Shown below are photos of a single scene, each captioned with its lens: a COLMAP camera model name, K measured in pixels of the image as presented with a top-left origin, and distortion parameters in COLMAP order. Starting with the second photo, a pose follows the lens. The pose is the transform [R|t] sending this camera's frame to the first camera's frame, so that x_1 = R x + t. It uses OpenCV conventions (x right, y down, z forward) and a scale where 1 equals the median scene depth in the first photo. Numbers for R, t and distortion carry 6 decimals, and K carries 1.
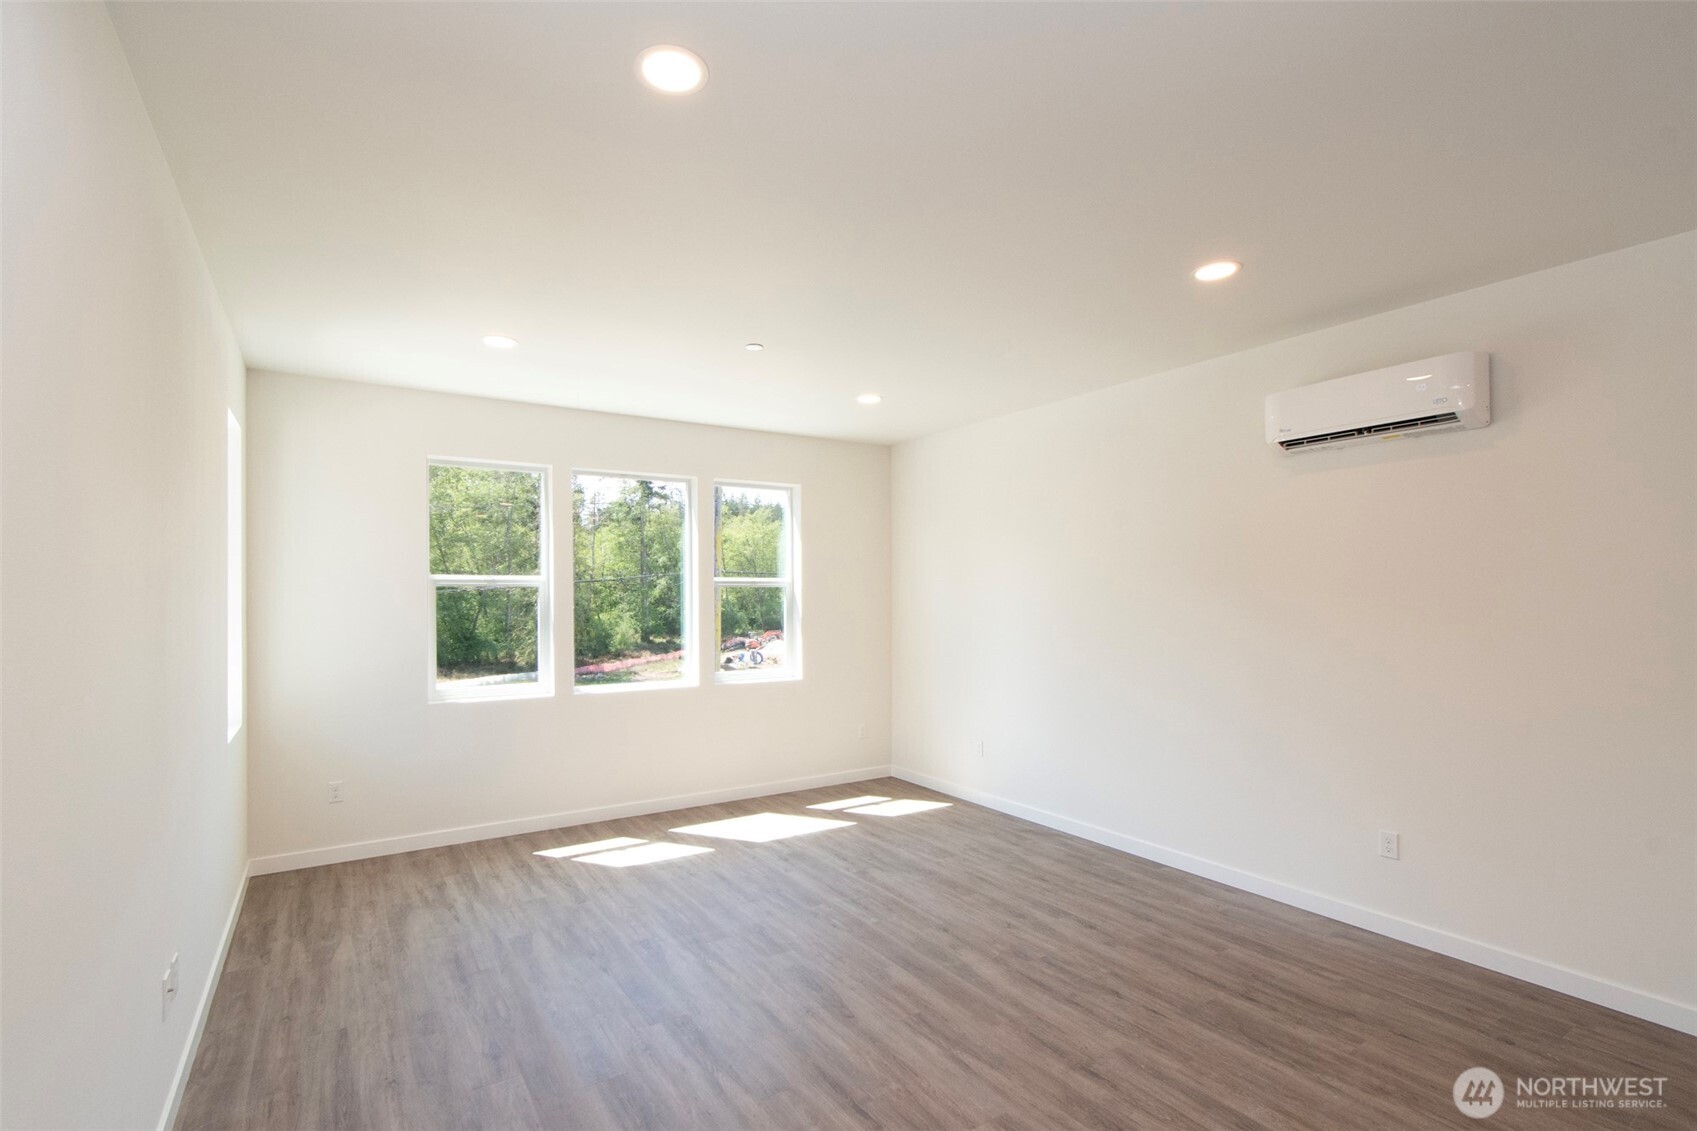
lens RADIAL K [[747.7, 0, 793.6], [0, 747.7, 603.2], [0, 0, 1]] dist [0.001358, -0.002562]
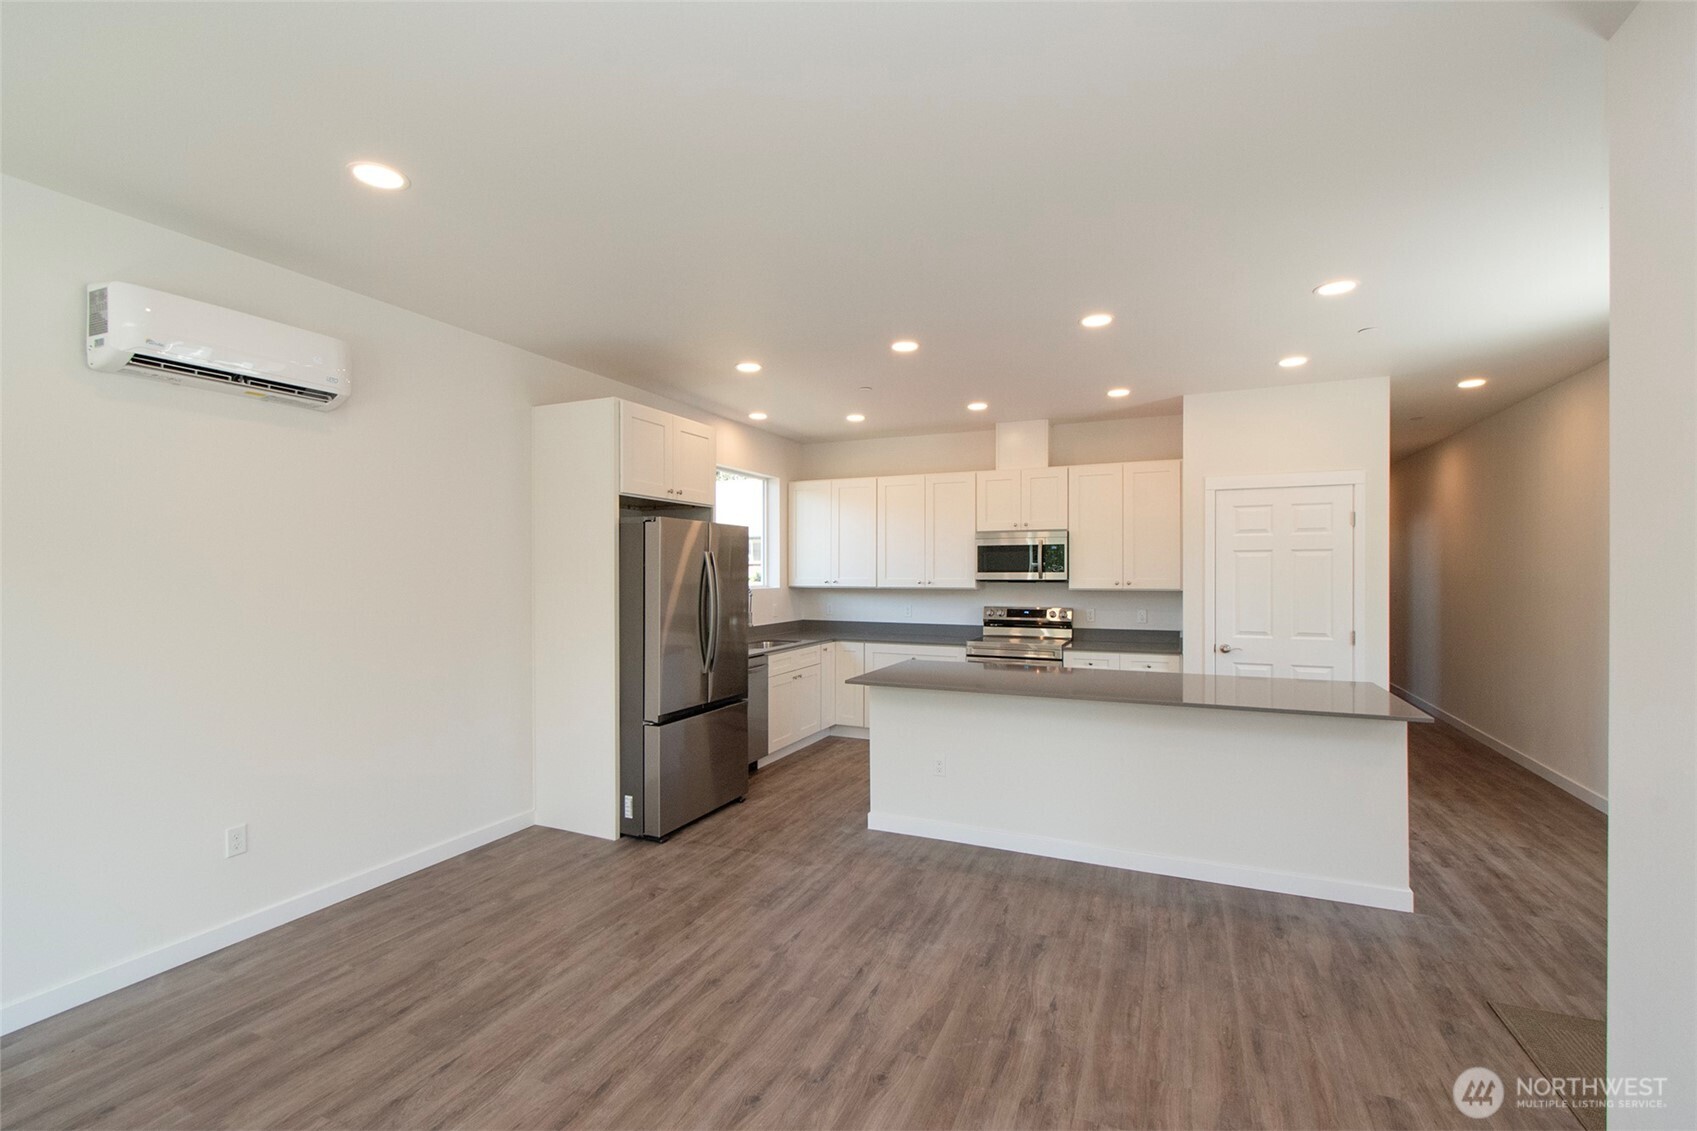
lens RADIAL K [[747.7, 0, 848.9], [0, 747.7, 569.8], [0, 0, 1]] dist [0.001358, -0.002562]
pose [[-0.586283, 0.006080, 0.810084, -0.316538], [0.012920, 0.999915, 0.001847, 0.004097], [-0.810003, 0.011549, -0.586312, 0.796966]]
